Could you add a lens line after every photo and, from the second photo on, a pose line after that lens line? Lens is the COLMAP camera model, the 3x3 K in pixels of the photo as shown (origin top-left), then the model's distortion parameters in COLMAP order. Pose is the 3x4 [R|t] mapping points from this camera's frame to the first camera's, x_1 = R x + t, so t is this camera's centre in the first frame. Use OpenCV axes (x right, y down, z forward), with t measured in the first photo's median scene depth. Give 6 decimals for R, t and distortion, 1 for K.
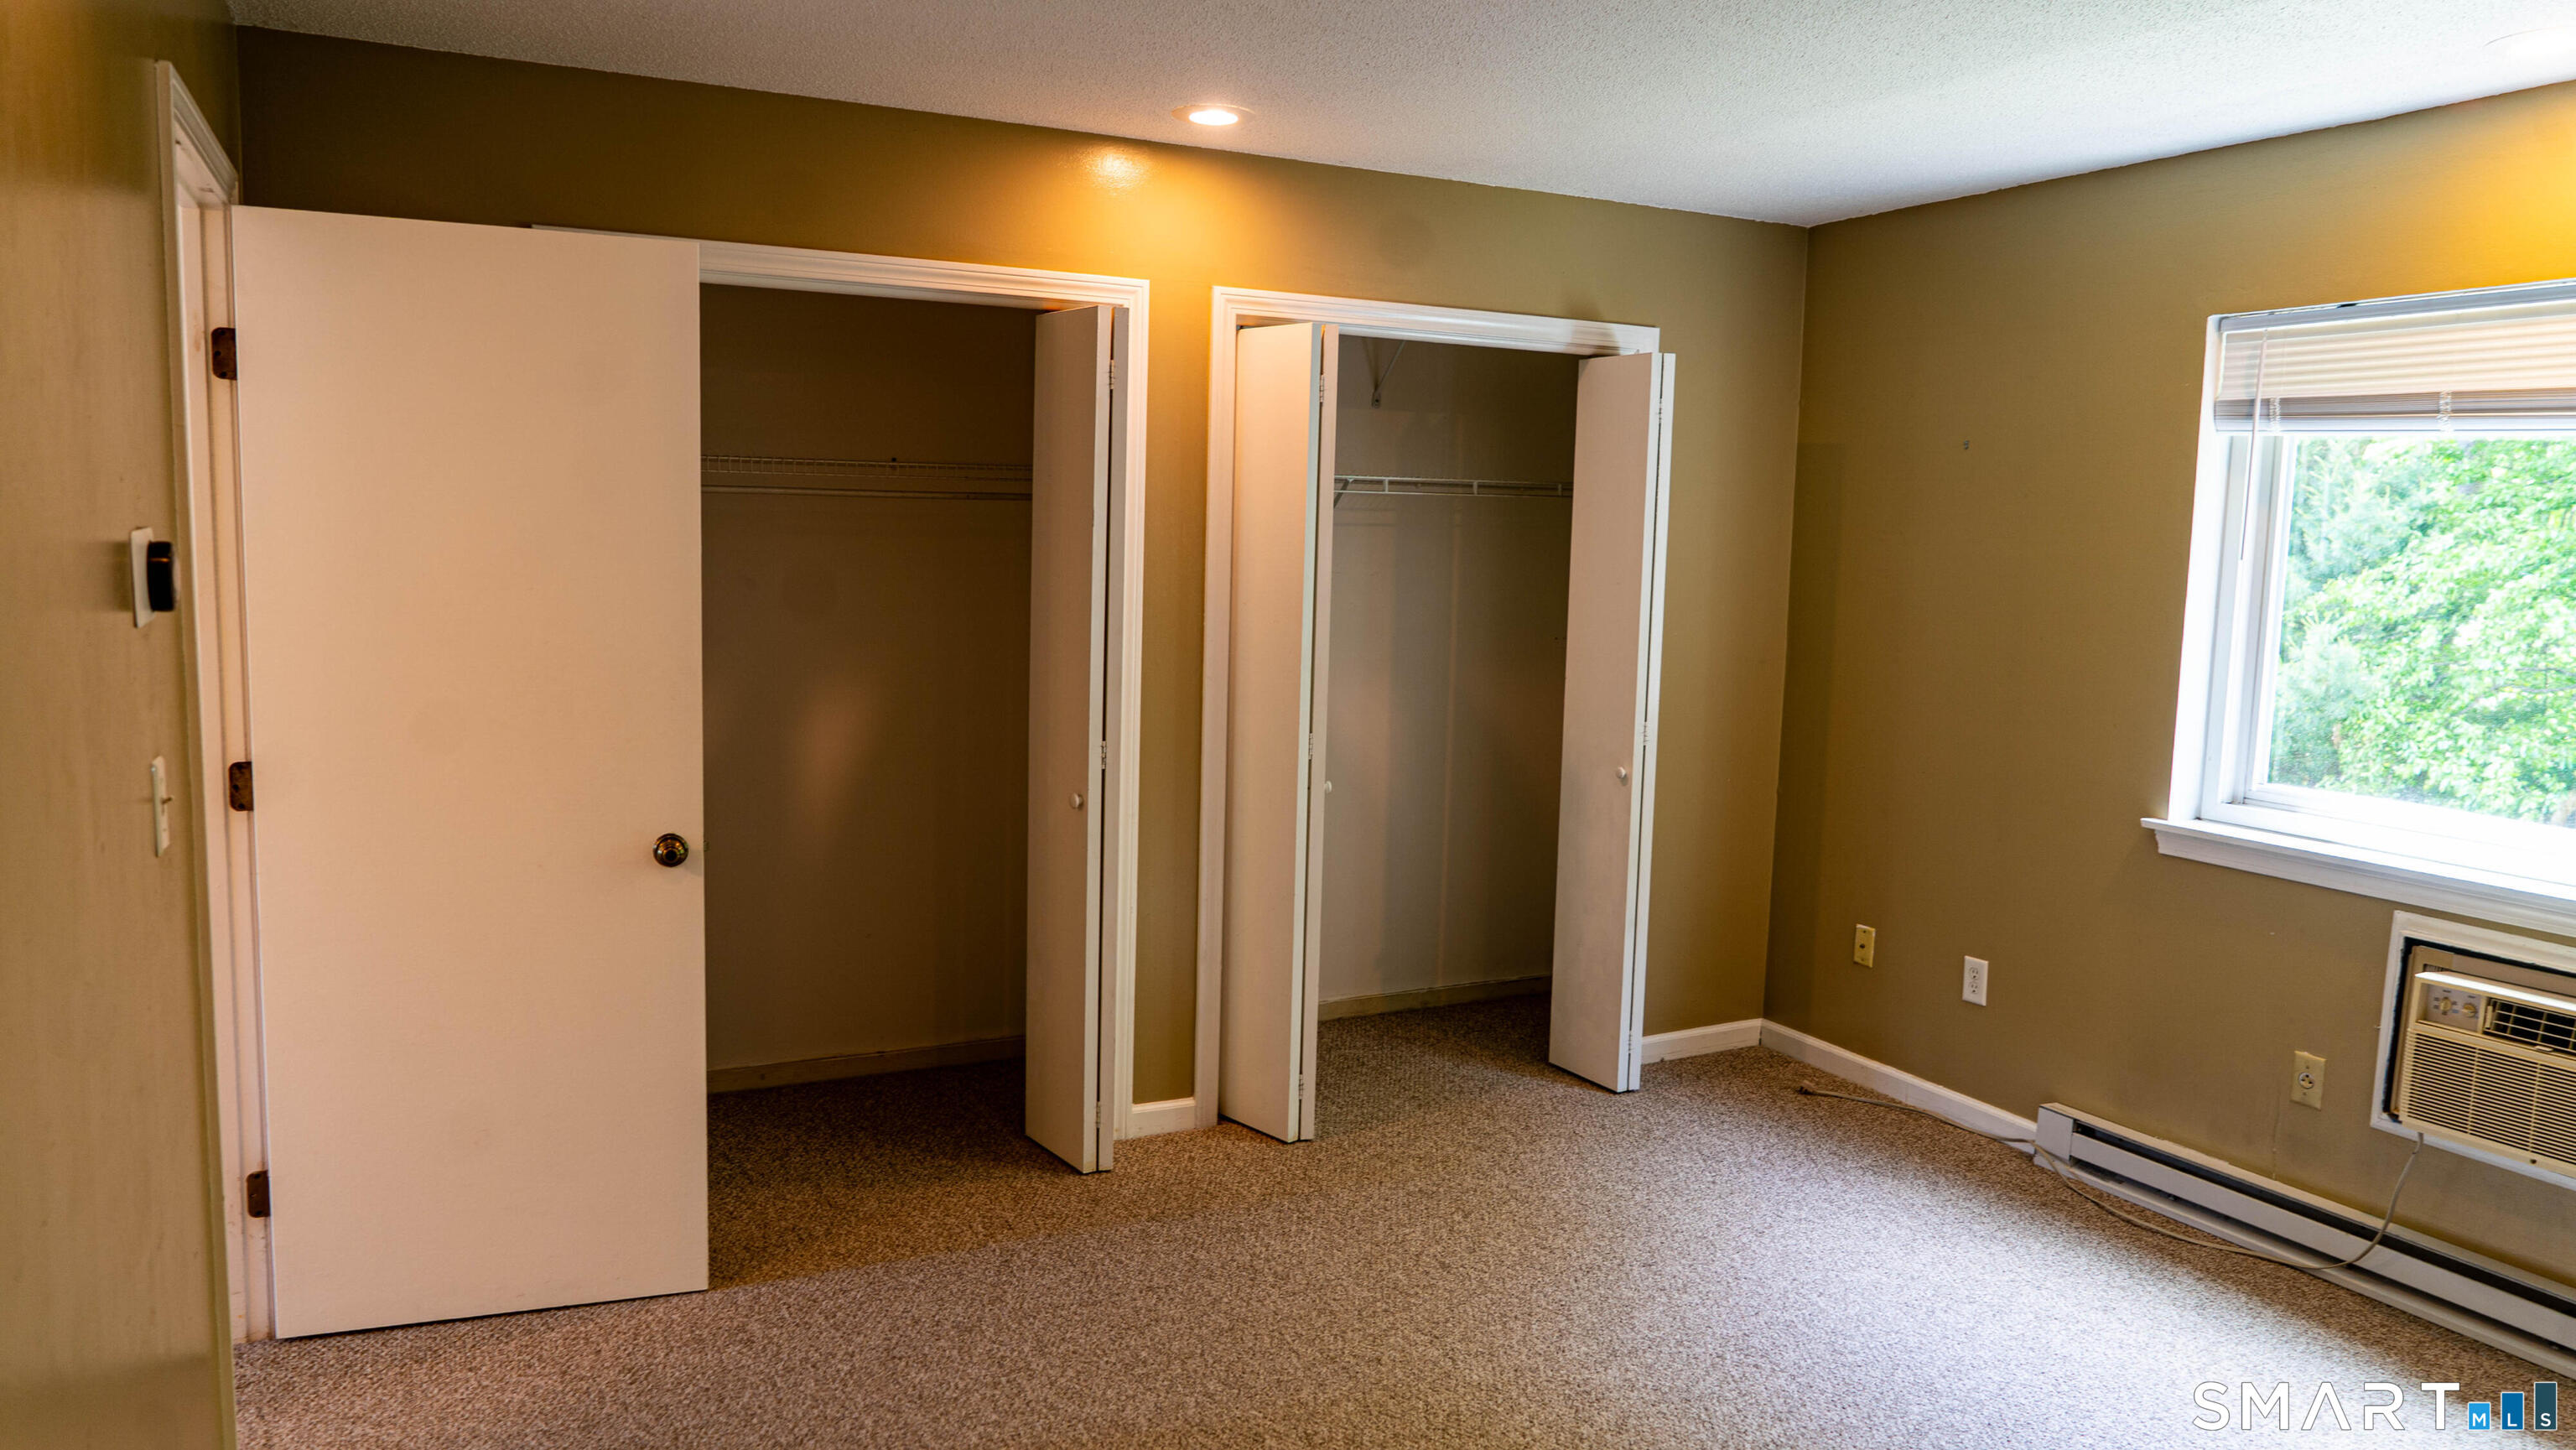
lens RADIAL K [[1733.4, 0, 1281.7], [0, 1733.4, 733.1], [0, 0, 1]] dist [-0.012209, 0.001242]
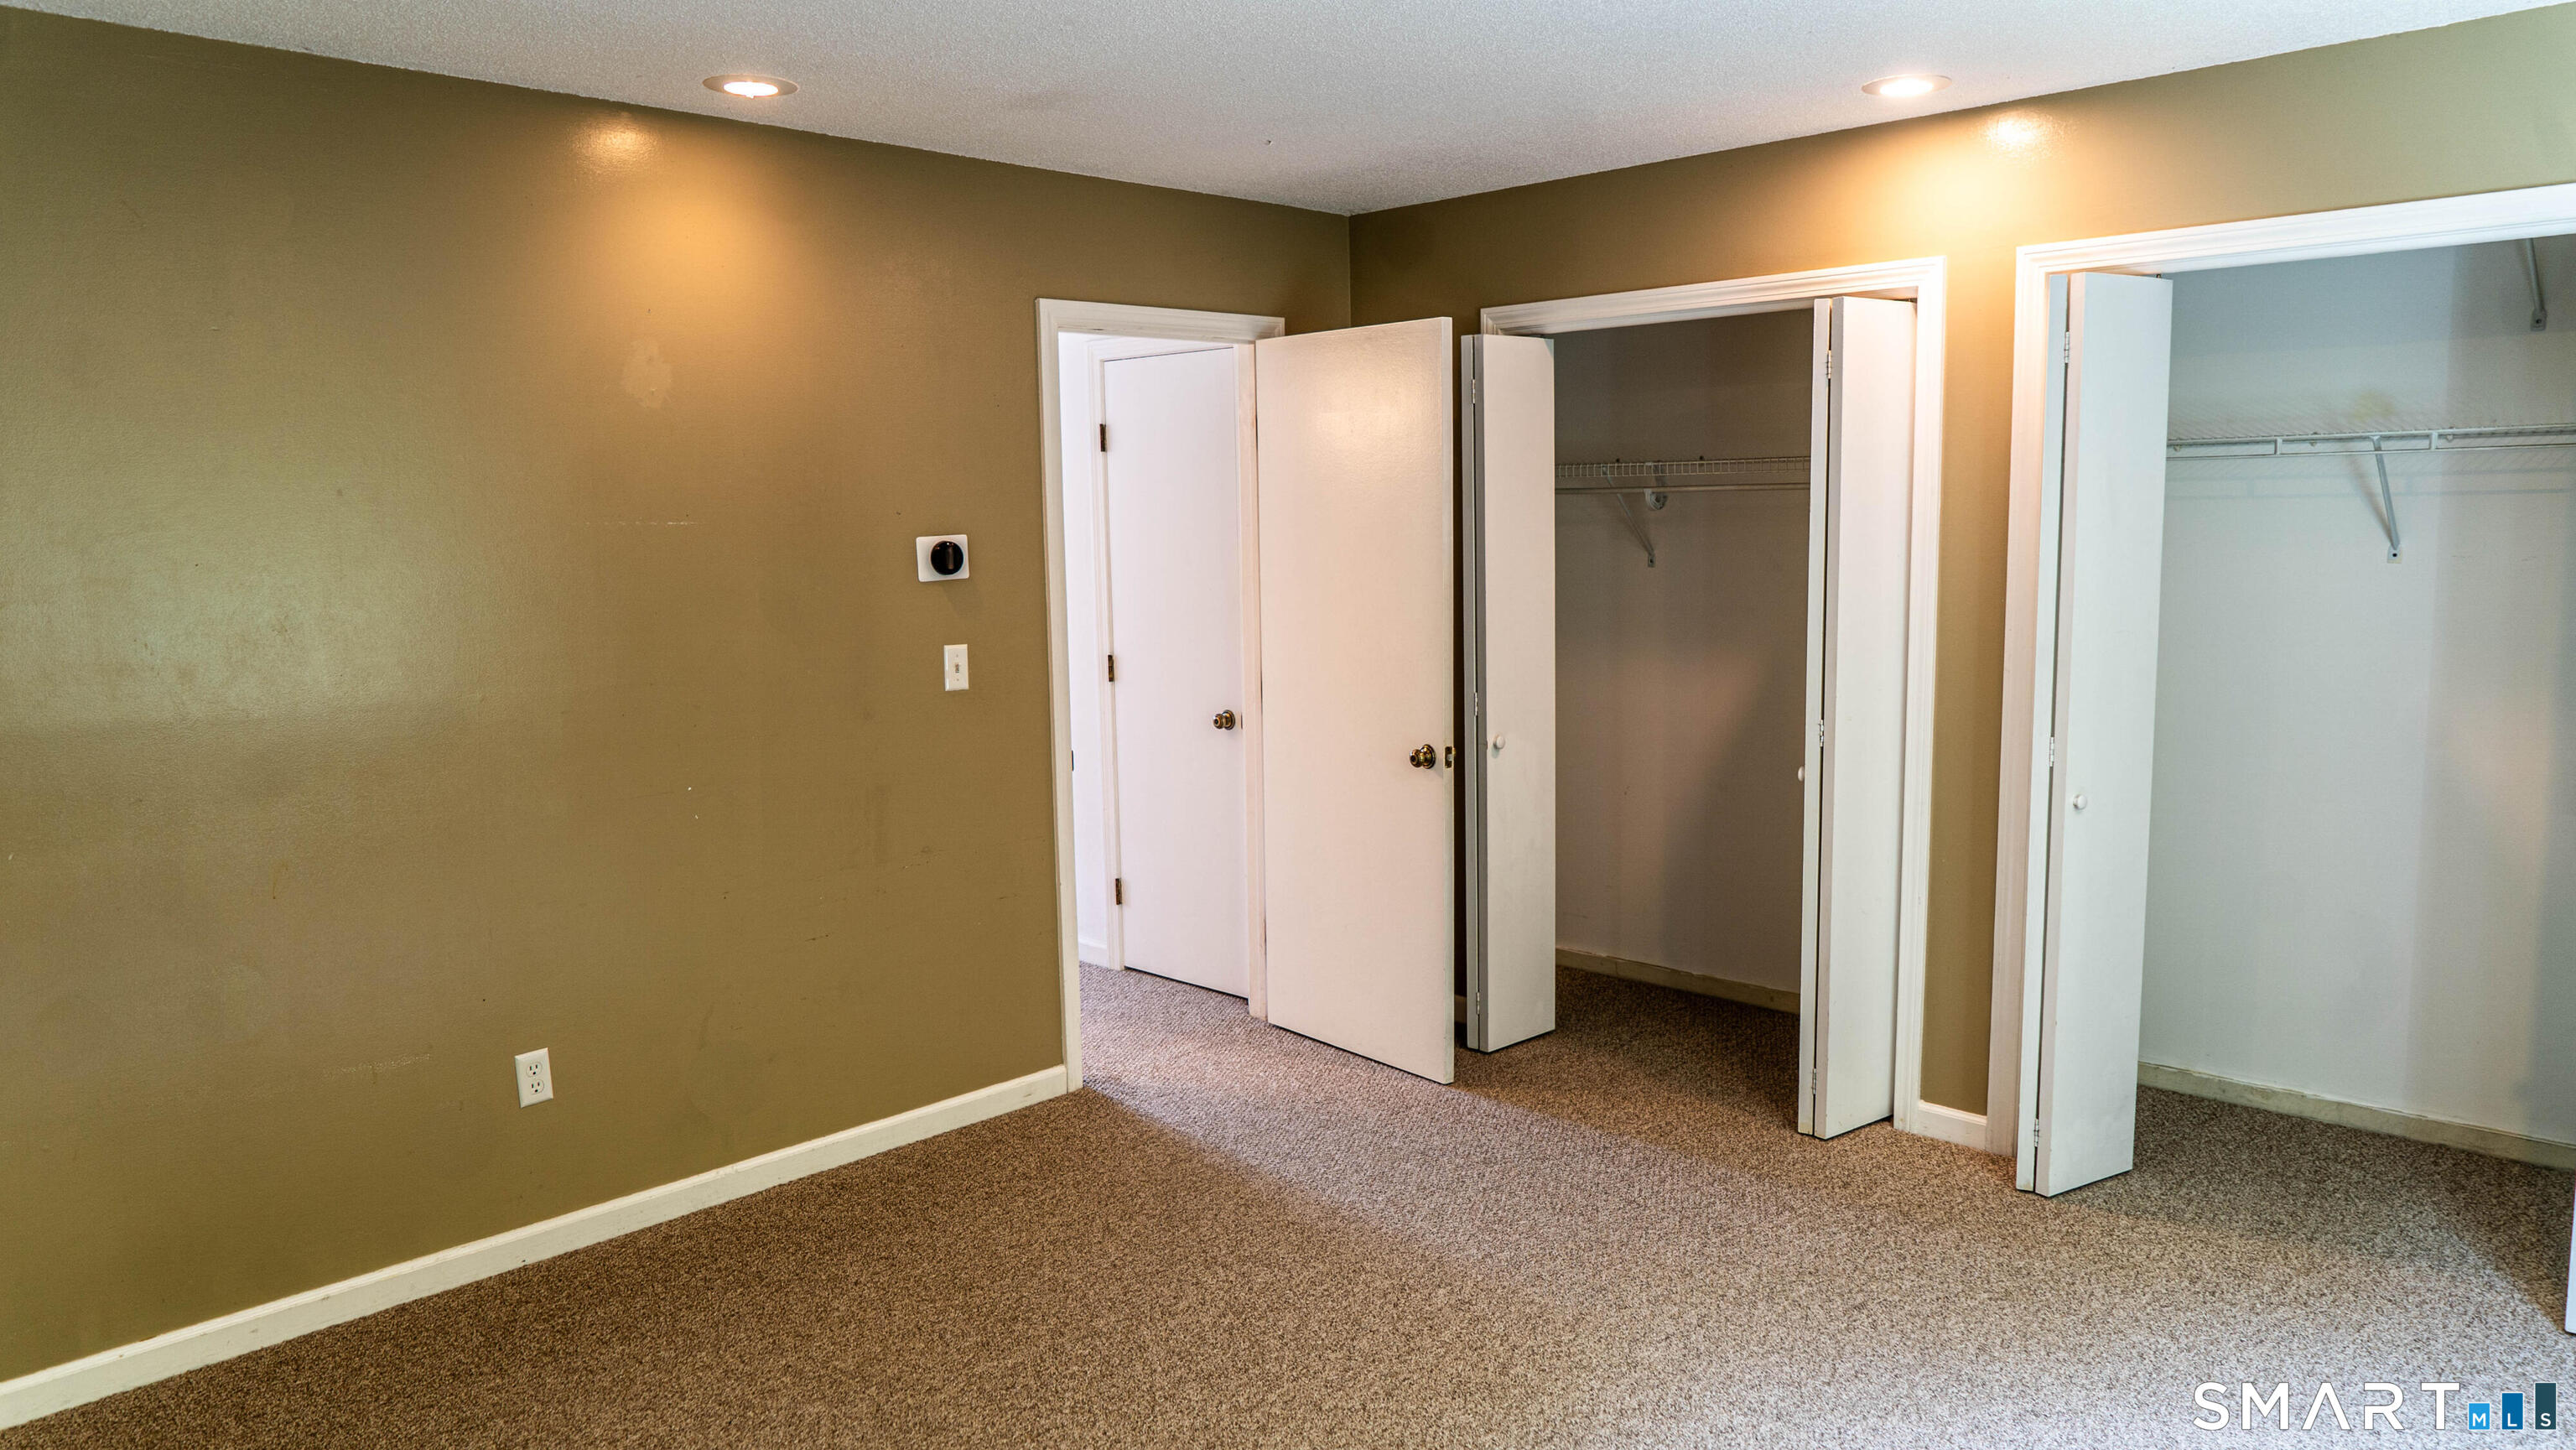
lens RADIAL K [[1733.4, 0, 1281.8], [0, 1733.4, 721.9], [0, 0, 1]] dist [-0.012209, 0.001242]
pose [[0.324397, 0.086435, -0.941964, 0.755938], [-0.086970, 0.994324, 0.061289, -0.028712], [0.941914, 0.062041, 0.330073, 0.351922]]
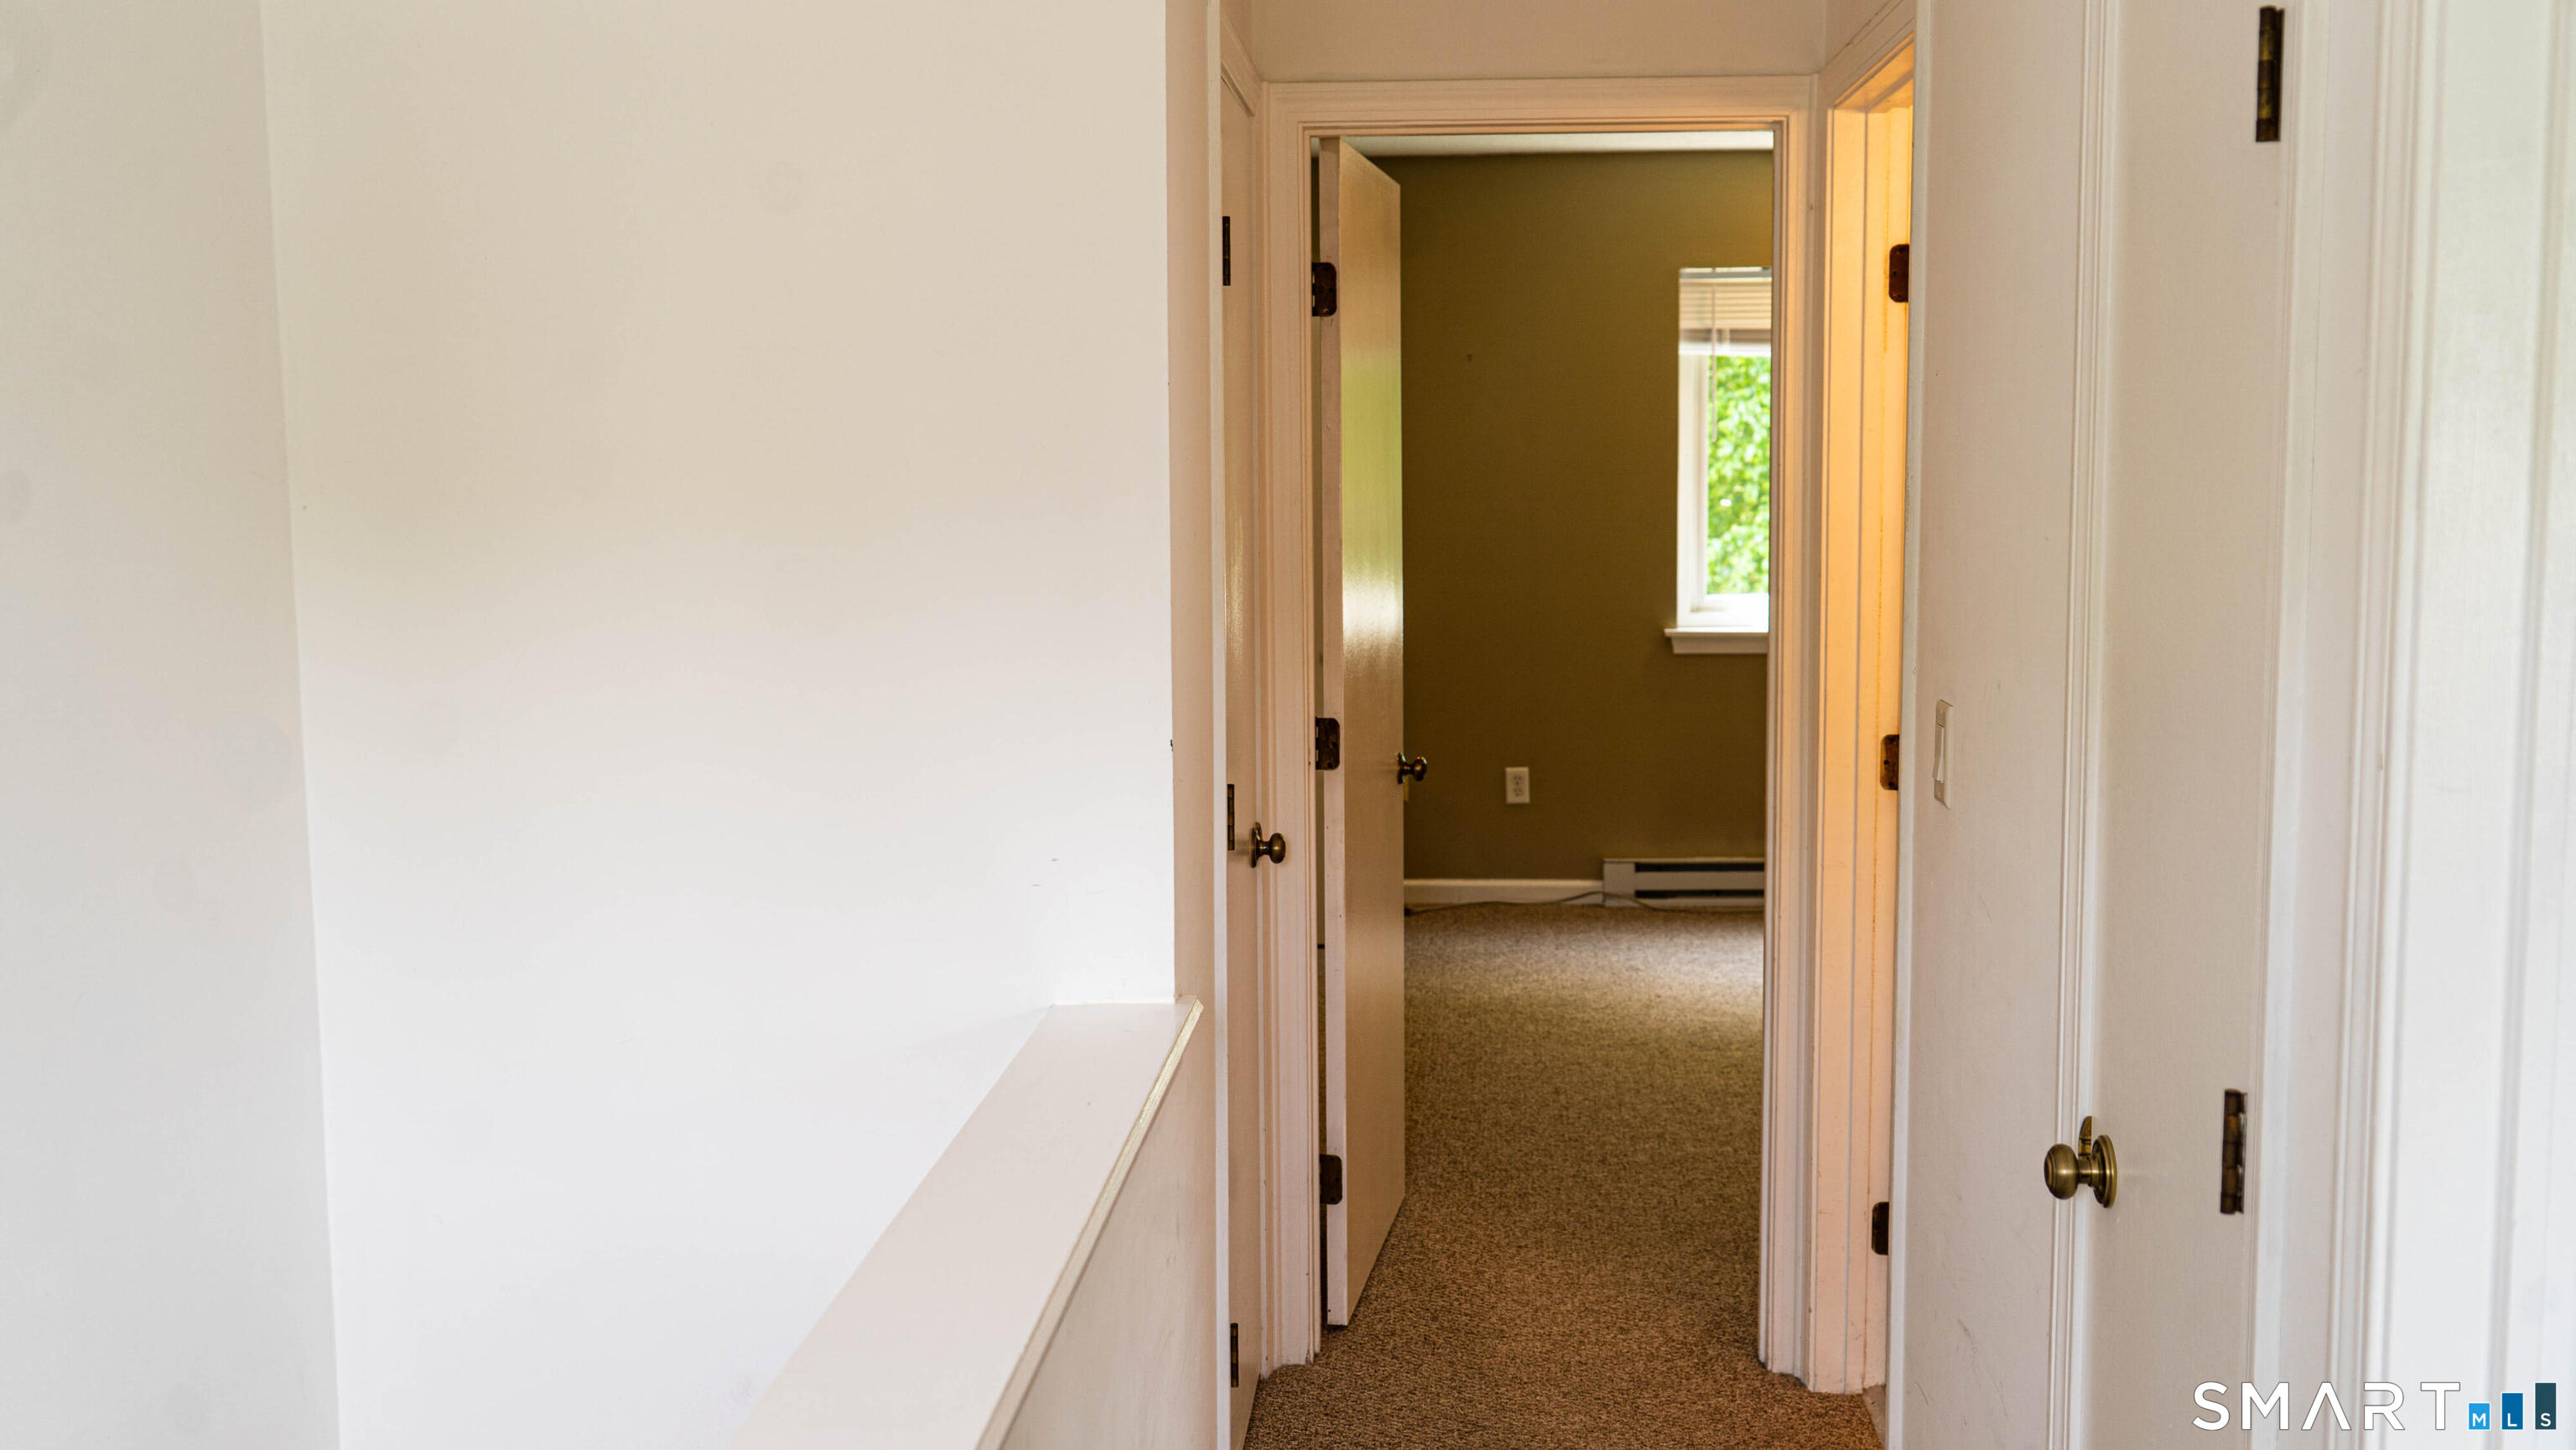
lens RADIAL K [[2427.1, 0, 1288.3], [0, 2427.1, 721.2], [0, 0, 1]] dist [-0.011246, 0.000000]
pose [[0.508704, -0.126881, 0.851541, -1.336862], [0.131342, 0.988940, 0.068891, -0.052084], [-0.850864, 0.076798, 0.519743, 0.257137]]
